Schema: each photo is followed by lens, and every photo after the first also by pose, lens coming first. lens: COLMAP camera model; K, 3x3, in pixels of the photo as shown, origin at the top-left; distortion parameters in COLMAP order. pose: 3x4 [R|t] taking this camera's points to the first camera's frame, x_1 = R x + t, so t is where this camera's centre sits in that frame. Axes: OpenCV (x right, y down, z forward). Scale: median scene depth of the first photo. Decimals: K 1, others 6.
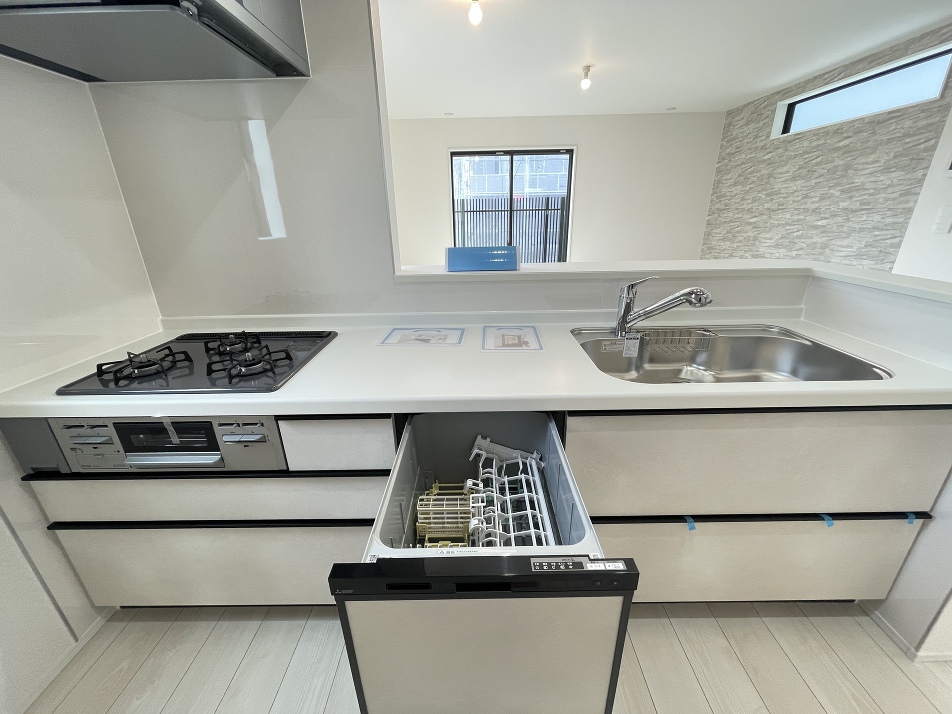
lens RADIAL K [[381.6, 0, 476.0], [0, 381.6, 355.4], [0, 0, 1]] dist [-0.001832, -0.000194]
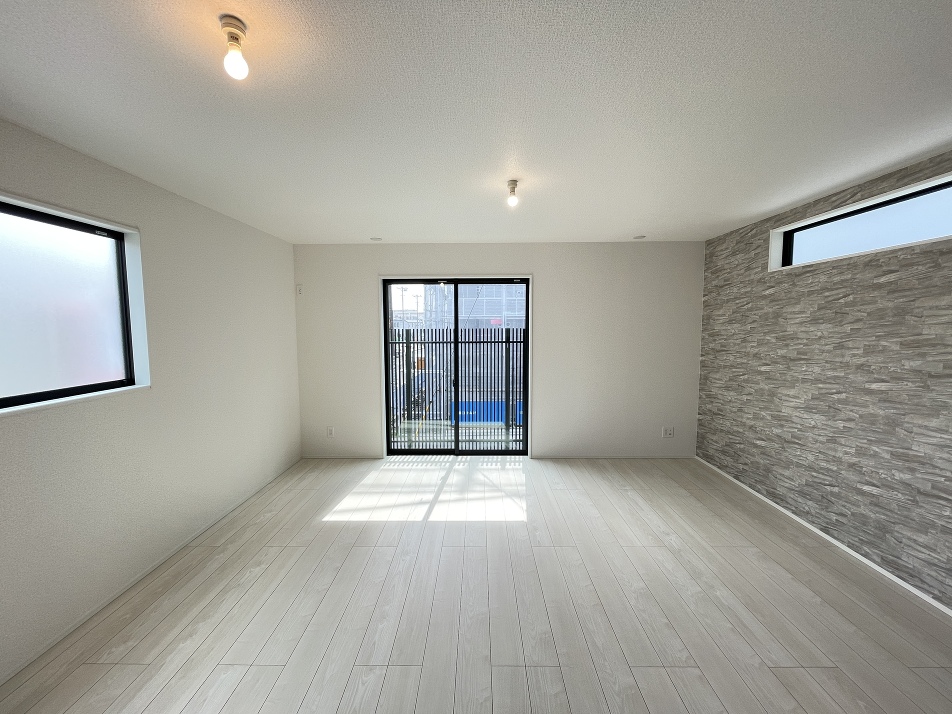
lens RADIAL K [[381.6, 0, 475.5], [0, 381.6, 356.7], [0, 0, 1]] dist [-0.001832, -0.000194]
pose [[0.999868, 0.015645, -0.004345, 0.171586], [-0.016237, 0.960605, -0.277443, -0.167584], [-0.000167, 0.277477, 0.960732, 0.287413]]
